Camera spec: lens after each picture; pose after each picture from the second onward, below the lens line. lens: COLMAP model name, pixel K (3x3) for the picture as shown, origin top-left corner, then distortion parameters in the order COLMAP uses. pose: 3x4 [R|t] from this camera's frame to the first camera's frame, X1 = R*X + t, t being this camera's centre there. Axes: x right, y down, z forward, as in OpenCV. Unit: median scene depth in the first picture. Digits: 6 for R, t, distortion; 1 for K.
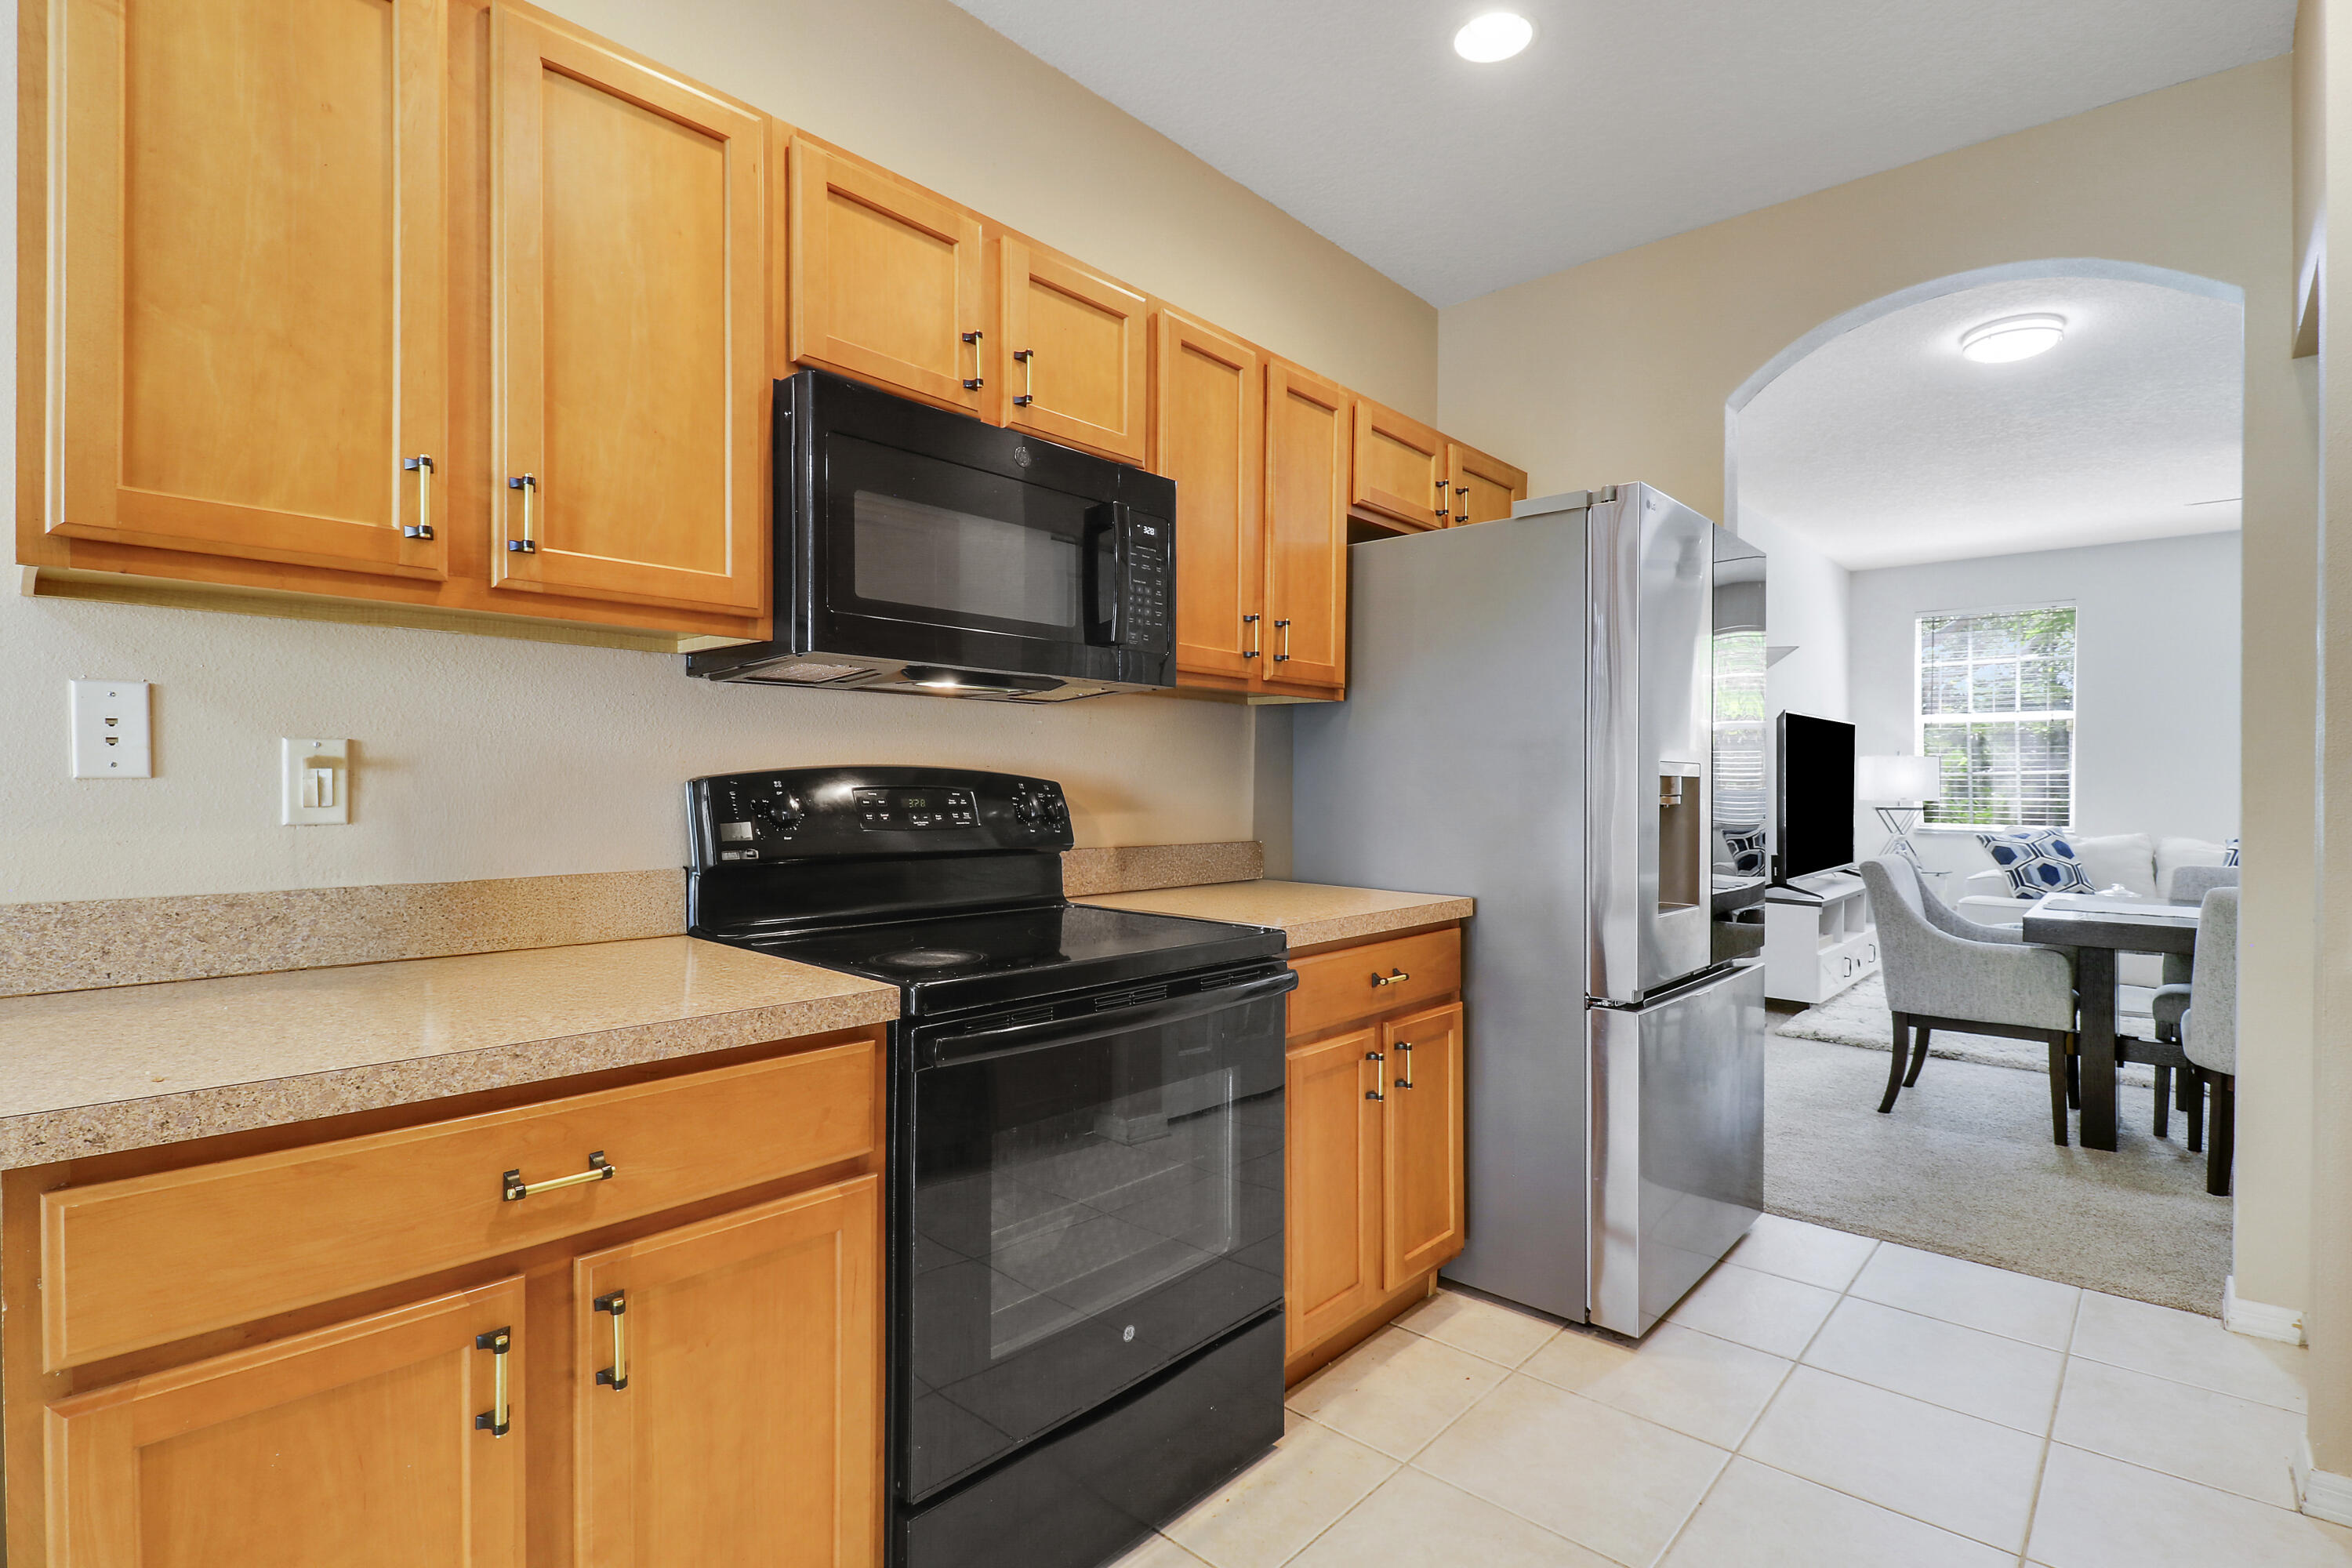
lens RADIAL K [[1072.9, 0, 1176.0], [0, 1072.9, 784.0], [0, 0, 1]] dist [0.002452, -0.012621]
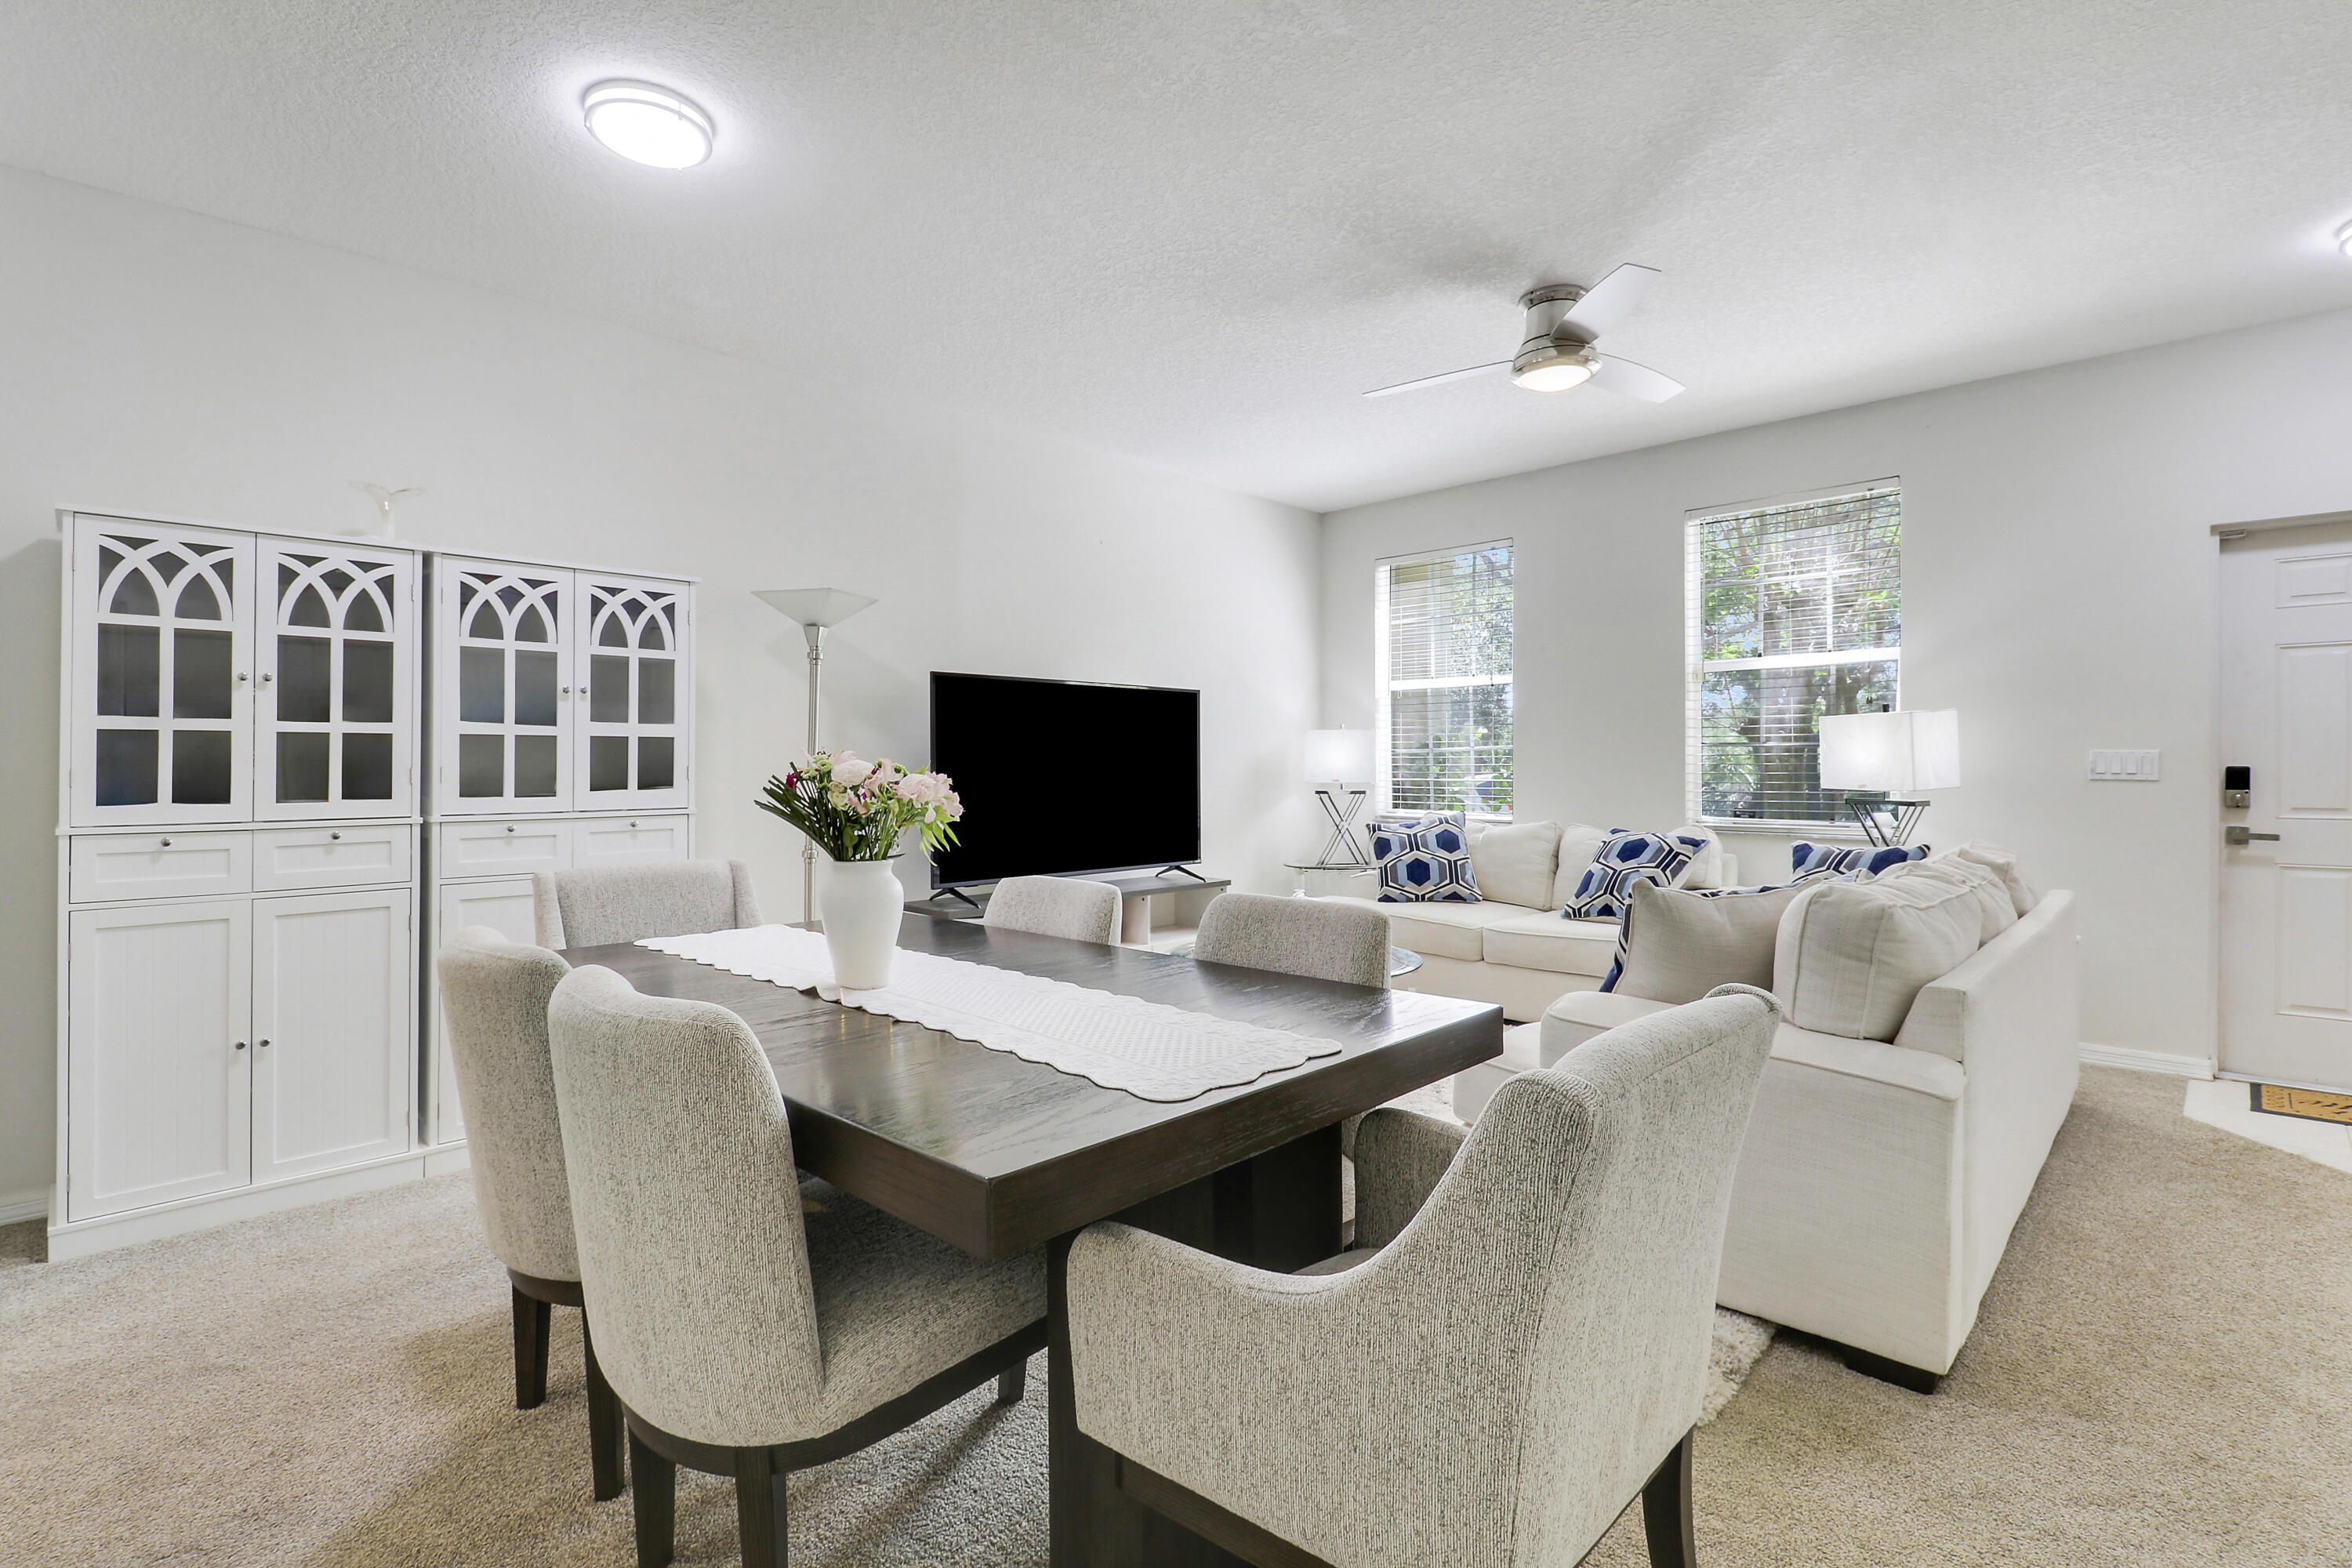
lens RADIAL K [[1065.0, 0, 1172.1], [0, 1065.0, 768.4], [0, 0, 1]] dist [0.001304, -0.000095]
pose [[0.999966, 0.000255, -0.008247, 0.628050], [-0.000243, 0.999999, 0.001438, 0.004408], [0.008247, -0.001436, 0.999965, 0.185348]]
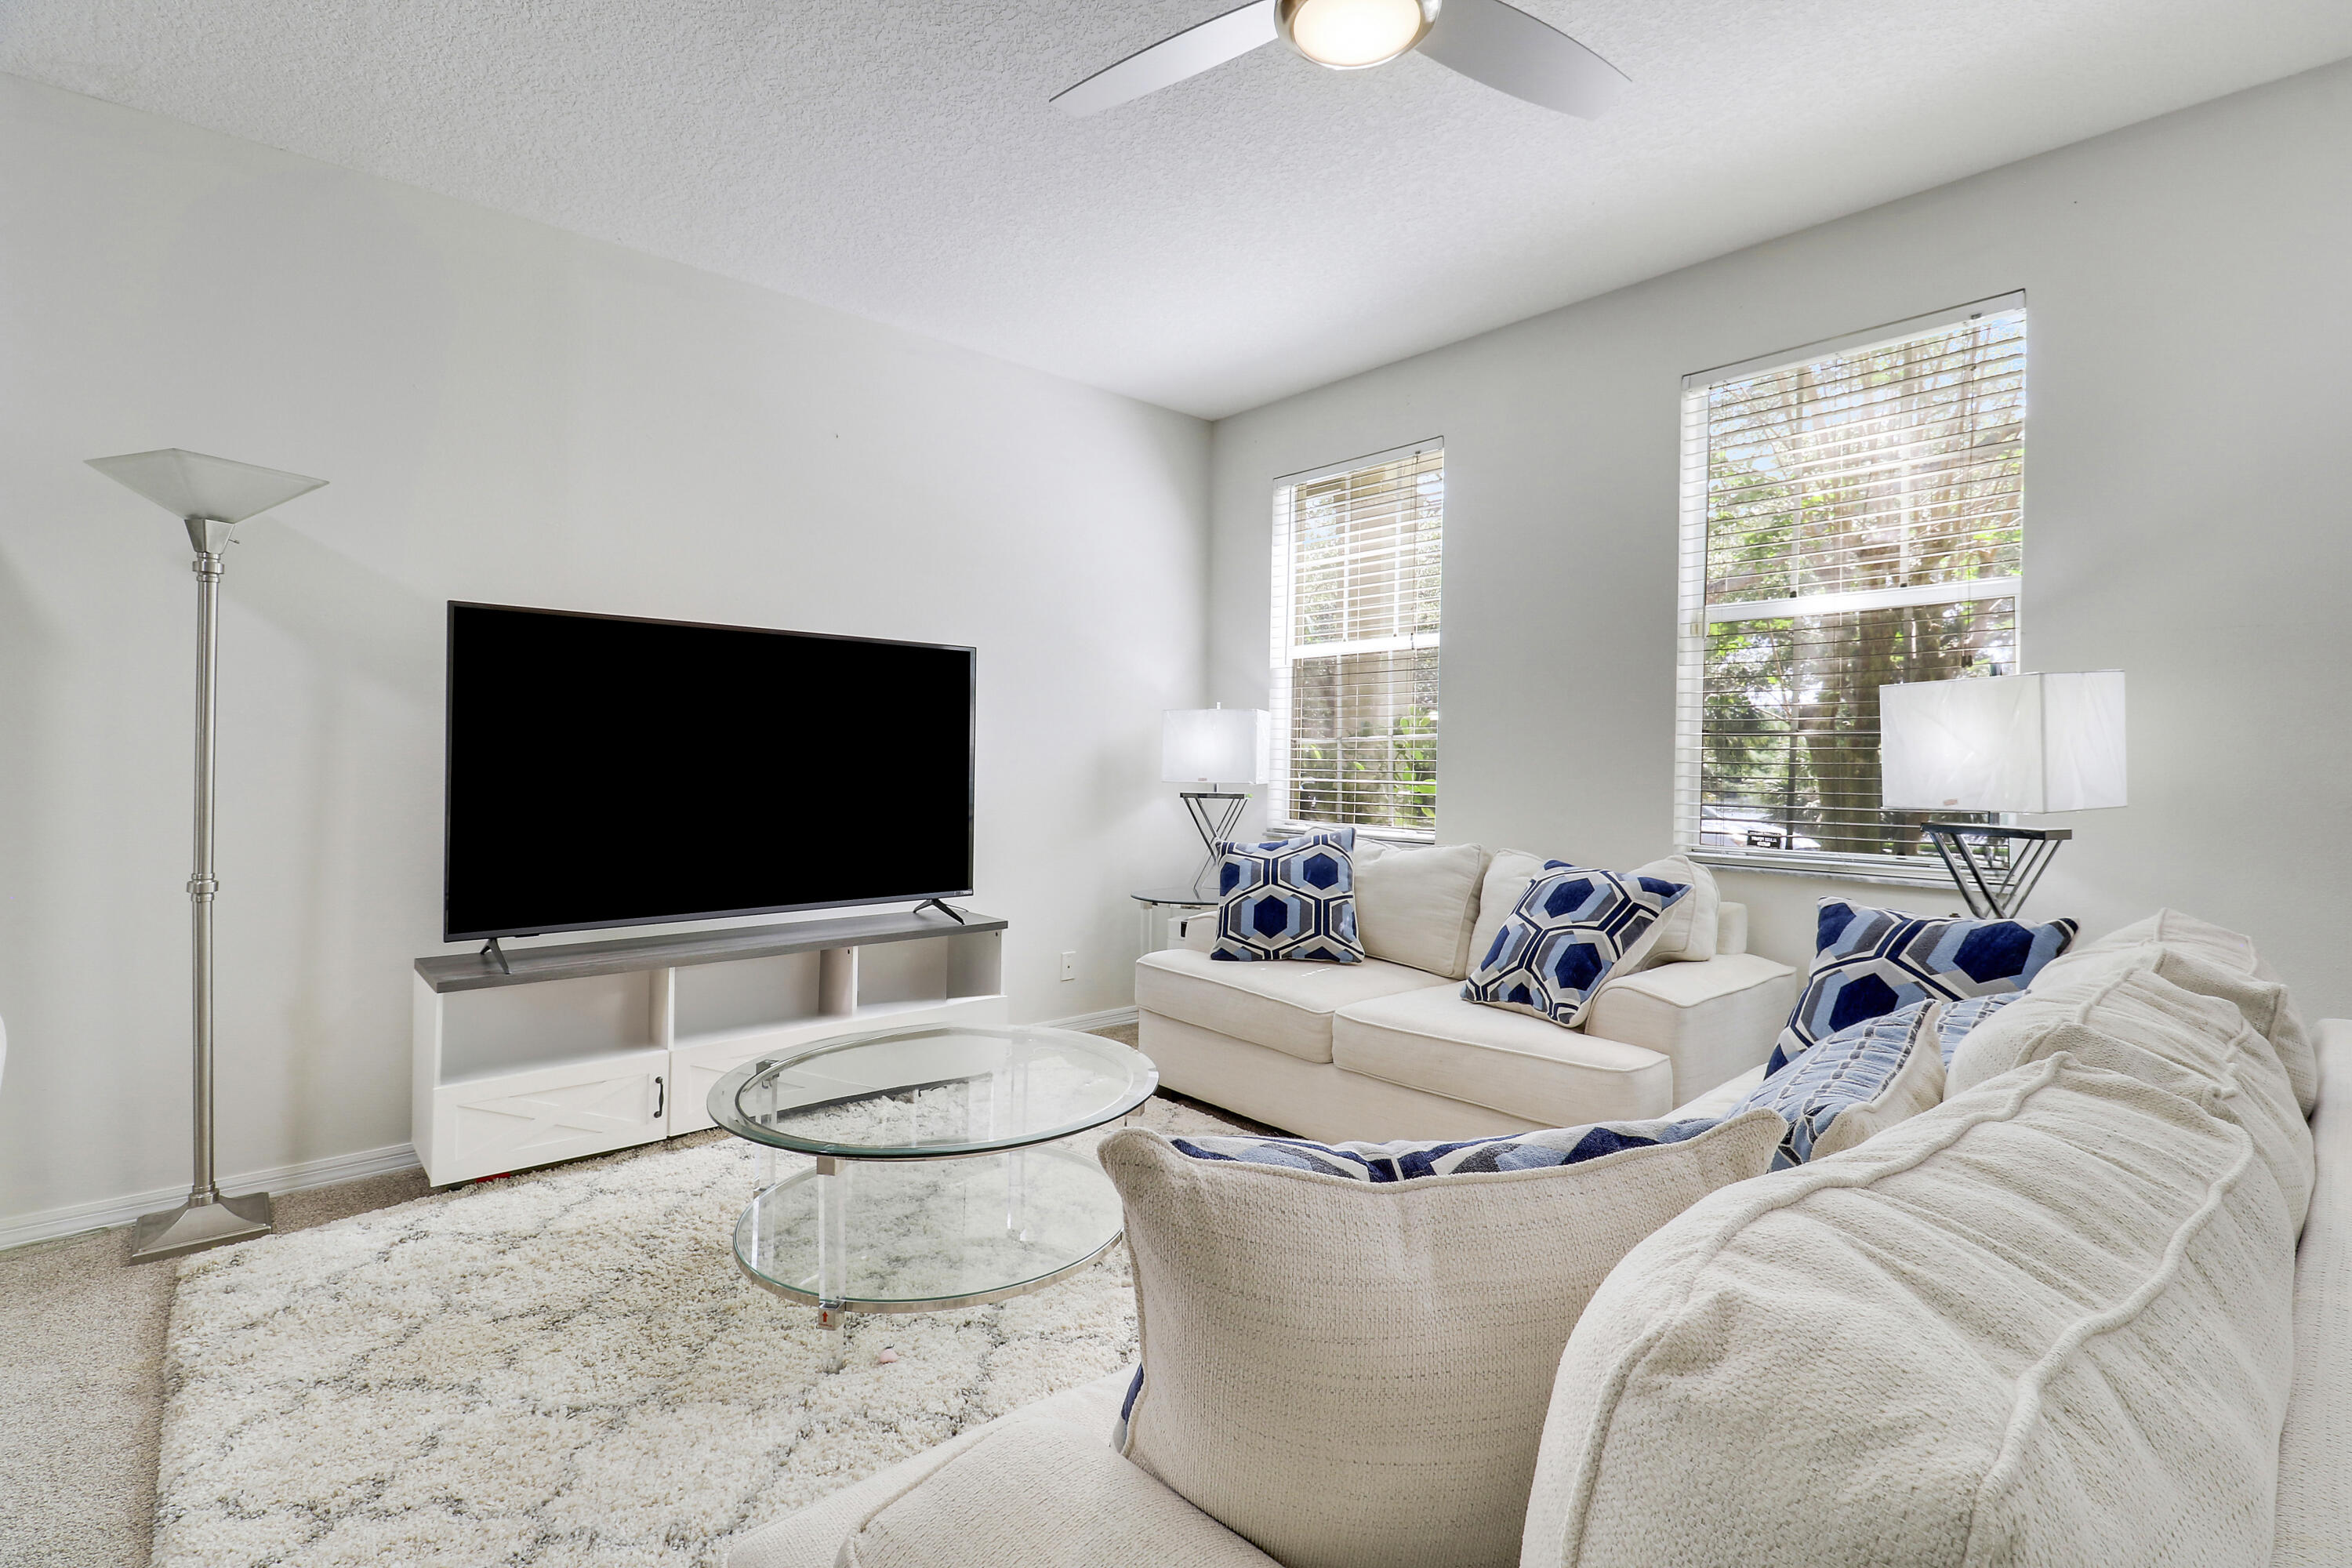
lens RADIAL K [[1072.9, 0, 1176.0], [0, 1072.9, 784.0], [0, 0, 1]] dist [0.002452, -0.012621]
pose [[0.997665, 0.014130, -0.066816, 0.794049], [-0.012827, 0.999720, 0.019895, 0.005677], [0.067078, -0.018992, 0.997567, 0.439967]]
